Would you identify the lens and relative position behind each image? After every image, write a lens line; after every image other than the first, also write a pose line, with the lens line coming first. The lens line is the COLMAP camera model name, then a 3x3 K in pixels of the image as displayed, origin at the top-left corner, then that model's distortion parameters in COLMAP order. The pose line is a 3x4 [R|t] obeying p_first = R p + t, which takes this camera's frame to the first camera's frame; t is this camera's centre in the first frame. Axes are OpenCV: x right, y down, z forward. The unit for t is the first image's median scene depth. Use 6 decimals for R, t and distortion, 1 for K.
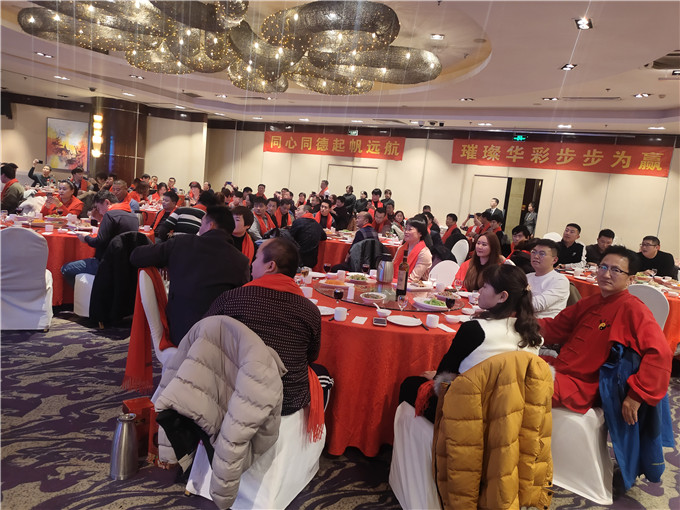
lens RADIAL K [[512.1, 0, 339.5], [0, 512.1, 251.3], [0, 0, 1]] dist [0.059273, -0.047950]
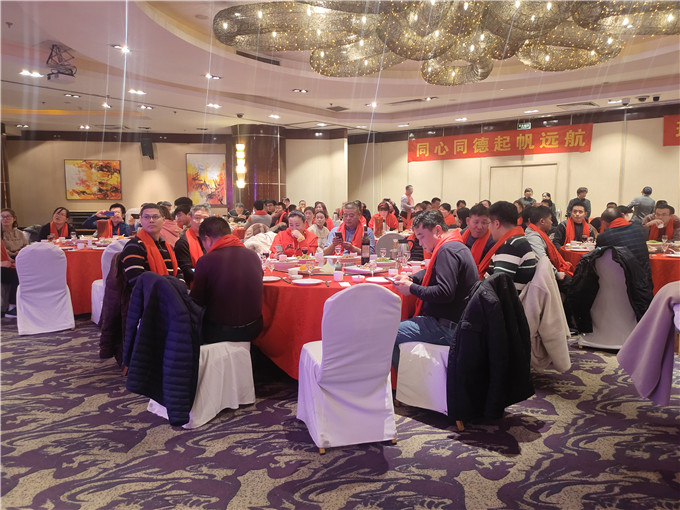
lens RADIAL K [[512.1, 0, 342.5], [0, 512.1, 248.4], [0, 0, 1]] dist [0.059273, -0.047950]
pose [[0.983207, -0.087115, -0.160361, -0.150627], [0.081428, 0.995806, -0.041714, -0.017512], [0.163322, 0.027955, 0.986177, 0.109425]]
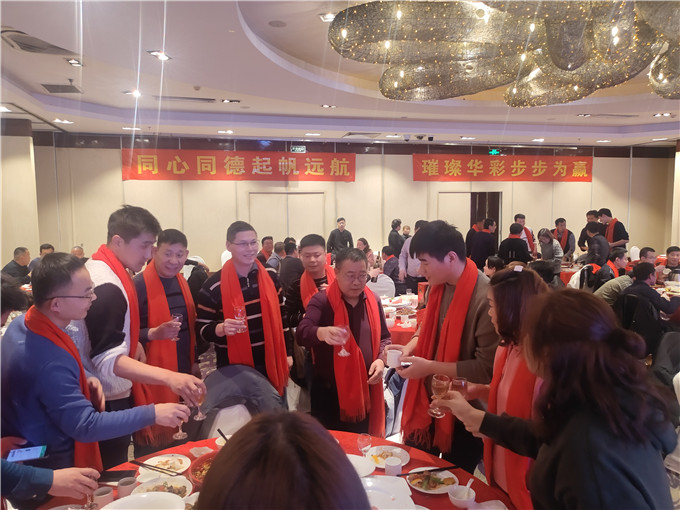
lens RADIAL K [[512.1, 0, 341.6], [0, 512.1, 253.7], [0, 0, 1]] dist [0.059273, -0.047950]
pose [[0.713113, -0.168447, 0.680512, -0.467138], [0.165260, 0.983739, 0.070327, -0.123056], [-0.681292, 0.062310, 0.729355, 0.417872]]
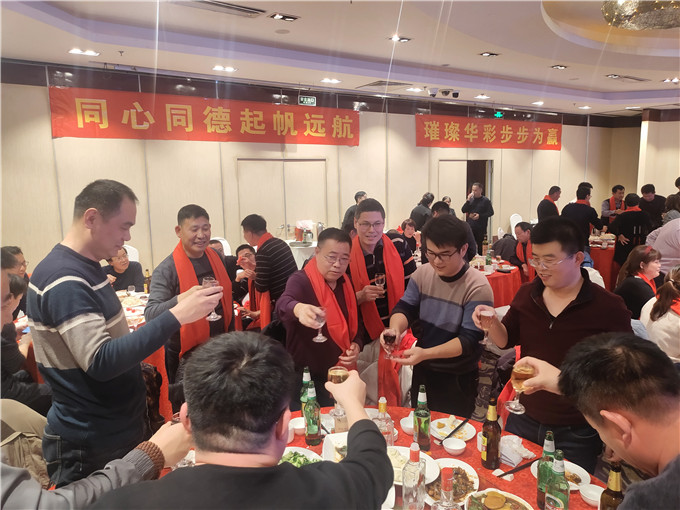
lens RADIAL K [[512.1, 0, 341.2], [0, 512.1, 255.9], [0, 0, 1]] dist [0.059273, -0.047950]
pose [[0.420177, -0.243175, 0.874252, -0.496692], [0.168366, 0.967588, 0.188217, -0.166241], [-0.891686, 0.068110, 0.447501, 0.725499]]
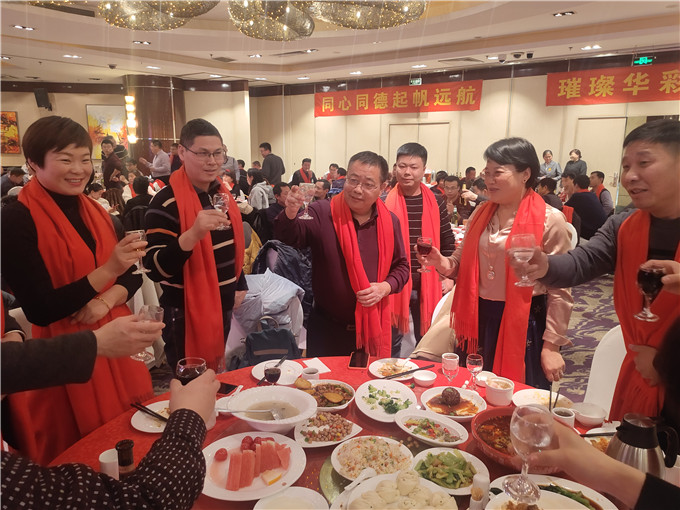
lens RADIAL K [[512.1, 0, 340.1], [0, 512.1, 254.3], [0, 0, 1]] dist [0.059273, -0.047950]
pose [[0.983700, -0.060971, -0.169163, 0.030347], [0.074019, 0.994660, 0.071924, -0.027320], [0.163875, -0.083273, 0.982960, 0.156454]]
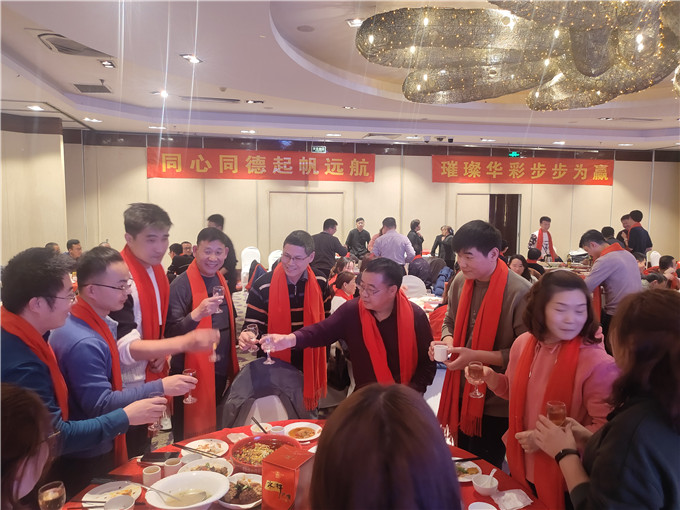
lens RADIAL K [[512.1, 0, 341.8], [0, 512.1, 255.2], [0, 0, 1]] dist [0.059273, -0.047950]
pose [[0.734974, -0.158538, 0.659302, -0.476707], [0.149829, 0.986222, 0.070124, -0.124778], [-0.661335, 0.047243, 0.748601, 0.414933]]
